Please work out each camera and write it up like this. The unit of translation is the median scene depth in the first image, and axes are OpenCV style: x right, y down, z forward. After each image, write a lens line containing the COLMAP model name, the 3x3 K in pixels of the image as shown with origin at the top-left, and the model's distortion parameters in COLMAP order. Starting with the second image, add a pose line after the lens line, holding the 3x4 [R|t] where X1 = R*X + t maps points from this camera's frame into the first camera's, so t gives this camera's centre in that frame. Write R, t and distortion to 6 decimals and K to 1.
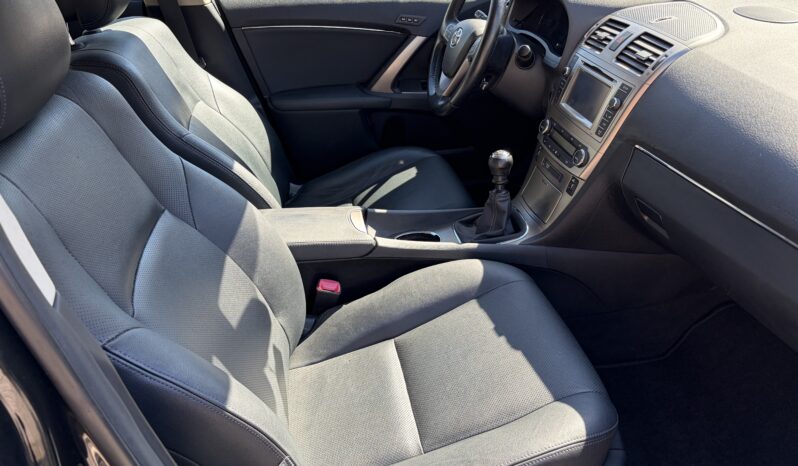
lens RADIAL K [[605.3, 0, 399.0], [0, 605.3, 233.0], [0, 0, 1]] dist [0.000794, 0.000105]
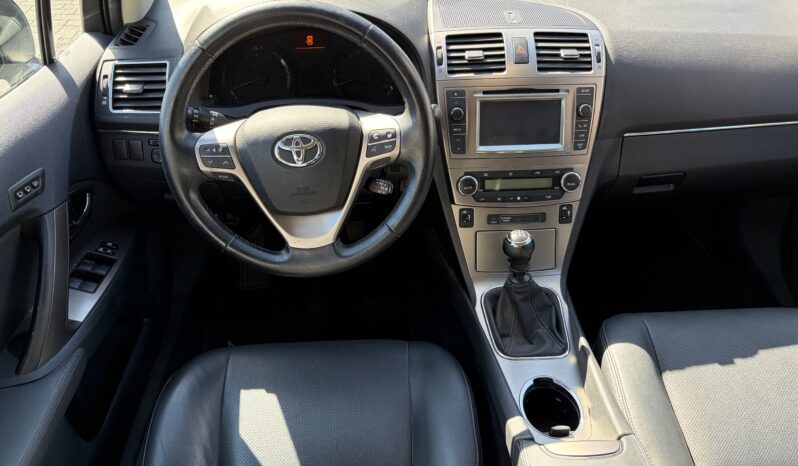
lens RADIAL K [[644.1, 0, 399.1], [0, 644.1, 211.6], [0, 0, 1]] dist [-0.001175, -0.000684]
pose [[0.161599, -0.577177, 0.800470, -0.545867], [0.505886, 0.744898, 0.434979, -0.658277], [-0.847328, 0.334655, 0.412360, 0.883102]]
